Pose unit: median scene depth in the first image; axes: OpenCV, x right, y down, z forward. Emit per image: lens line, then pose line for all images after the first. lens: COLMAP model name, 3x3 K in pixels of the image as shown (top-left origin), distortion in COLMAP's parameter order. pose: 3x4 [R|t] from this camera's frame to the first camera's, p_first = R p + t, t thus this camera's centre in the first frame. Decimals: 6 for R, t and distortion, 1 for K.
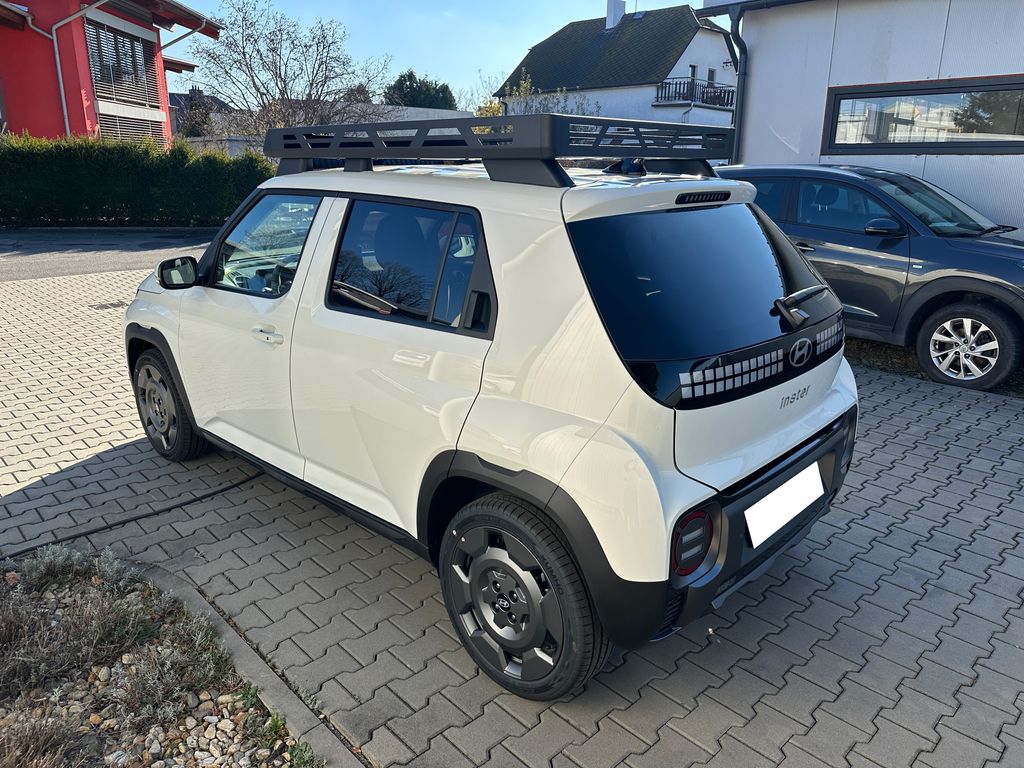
lens RADIAL K [[716.0, 0, 514.2], [0, 716.0, 381.9], [0, 0, 1]] dist [0.031356, -0.051057]
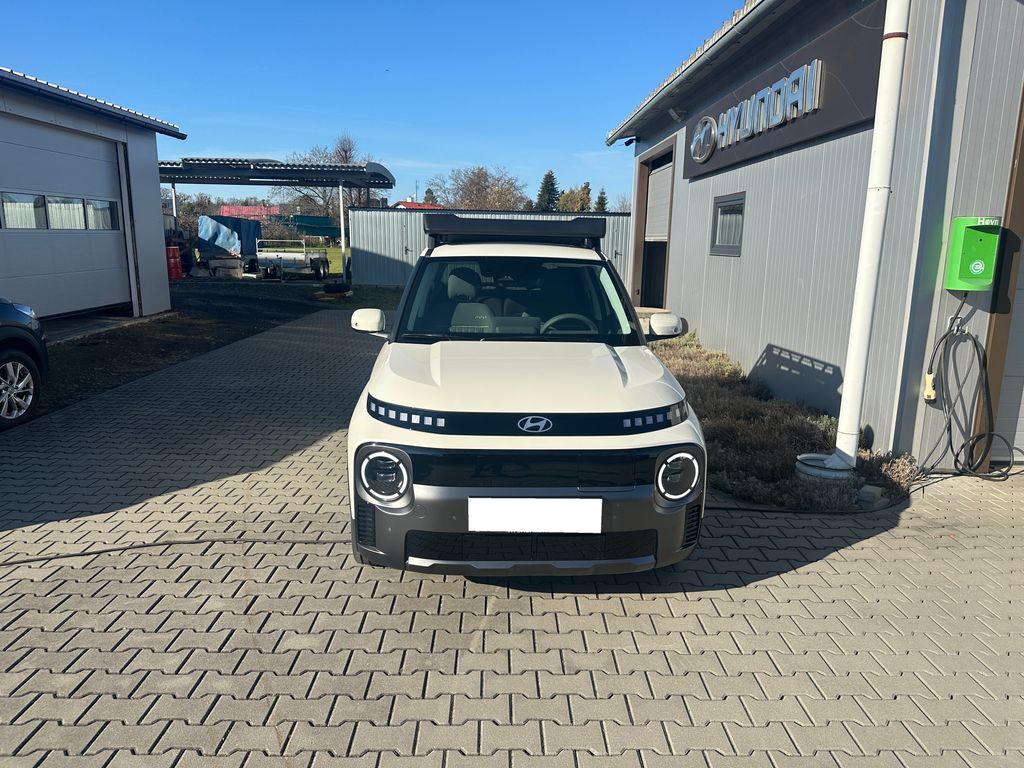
lens RADIAL K [[716.0, 0, 517.6], [0, 716.0, 392.6], [0, 0, 1]] dist [0.031356, -0.051057]
pose [[-0.730493, -0.161040, 0.663661, -0.668555], [0.171723, 0.897260, 0.406739, -0.357115], [-0.660977, 0.411086, -0.627788, 1.186154]]
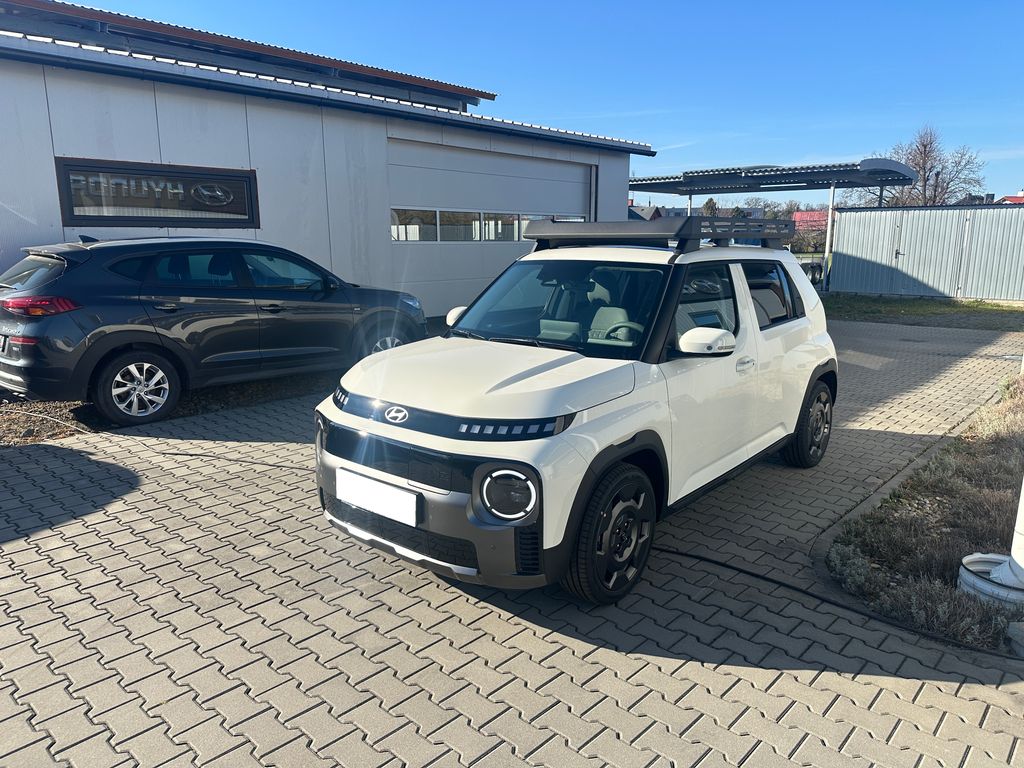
lens RADIAL K [[716.0, 0, 511.6], [0, 716.0, 379.5], [0, 0, 1]] dist [0.031356, -0.051057]
pose [[-0.053953, -0.196564, 0.979005, -0.889599], [0.283234, 0.937153, 0.203770, -0.236886], [-0.957532, 0.288282, 0.005112, 0.759438]]
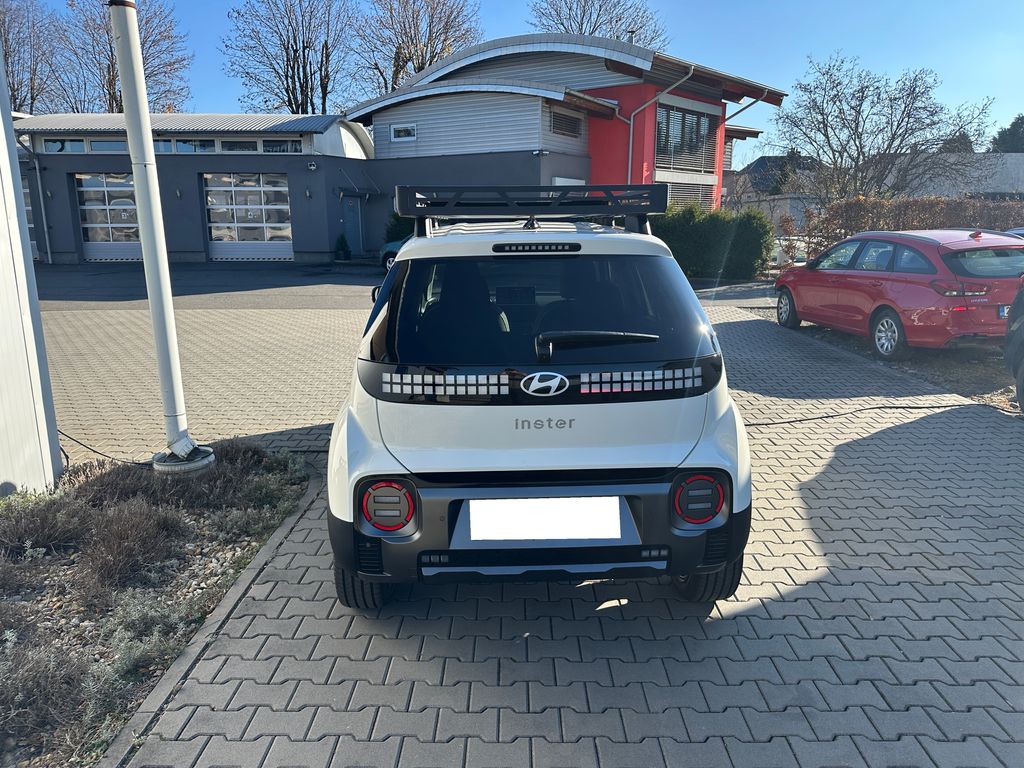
lens RADIAL K [[716.0, 0, 515.9], [0, 716.0, 380.5], [0, 0, 1]] dist [0.031356, -0.051057]
pose [[0.715768, 0.136919, -0.684785, 0.452927], [-0.188072, 0.982155, -0.000205, -0.015586], [0.672537, 0.128936, 0.728746, 0.064990]]
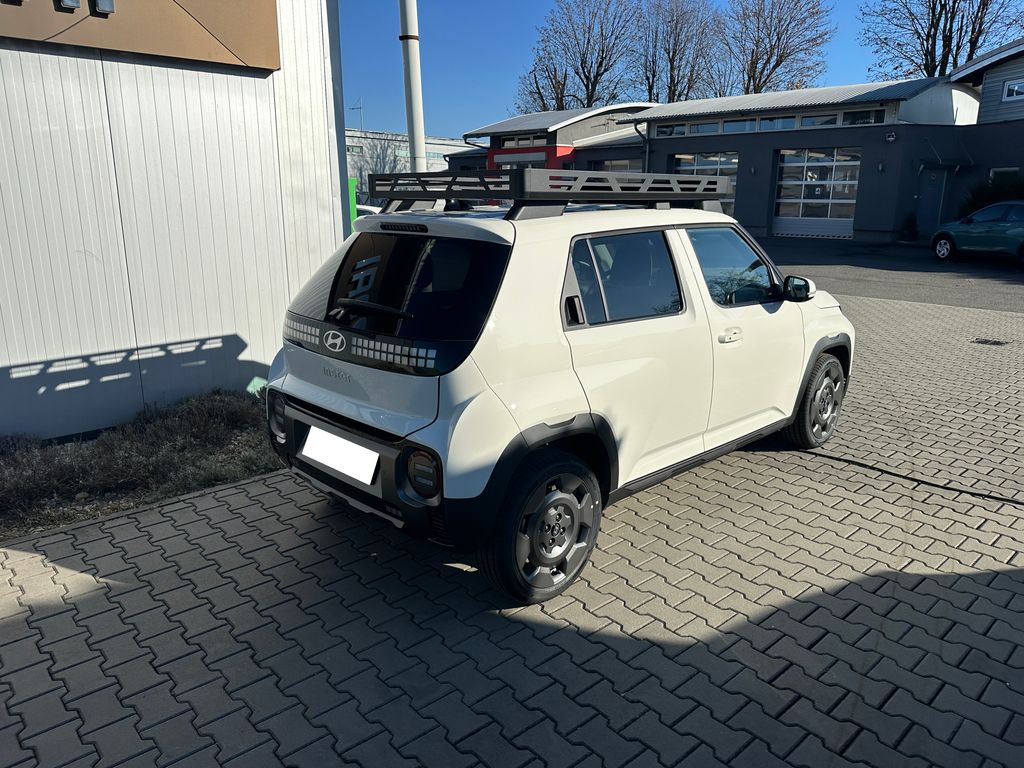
lens RADIAL K [[716.0, 0, 515.2], [0, 716.0, 382.0], [0, 0, 1]] dist [0.031356, -0.051057]
pose [[-0.035063, 0.238130, -0.970600, 0.686575], [-0.288324, 0.927491, 0.237970, -0.155875], [0.956891, 0.288191, 0.036138, 0.522314]]
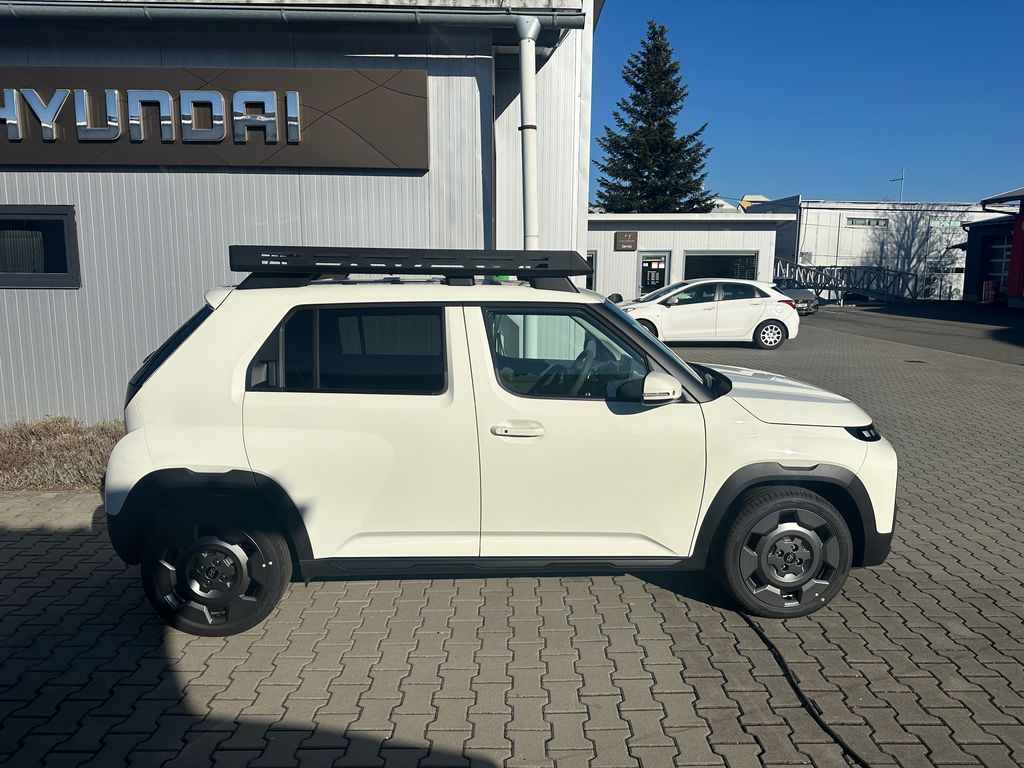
lens RADIAL K [[716.0, 0, 516.4], [0, 716.0, 376.4], [0, 0, 1]] dist [0.031356, -0.051057]
pose [[-0.688568, 0.092084, -0.719301, 0.427629], [-0.217997, 0.919740, 0.326427, -0.322924], [0.691629, 0.381573, -0.613230, 1.067246]]
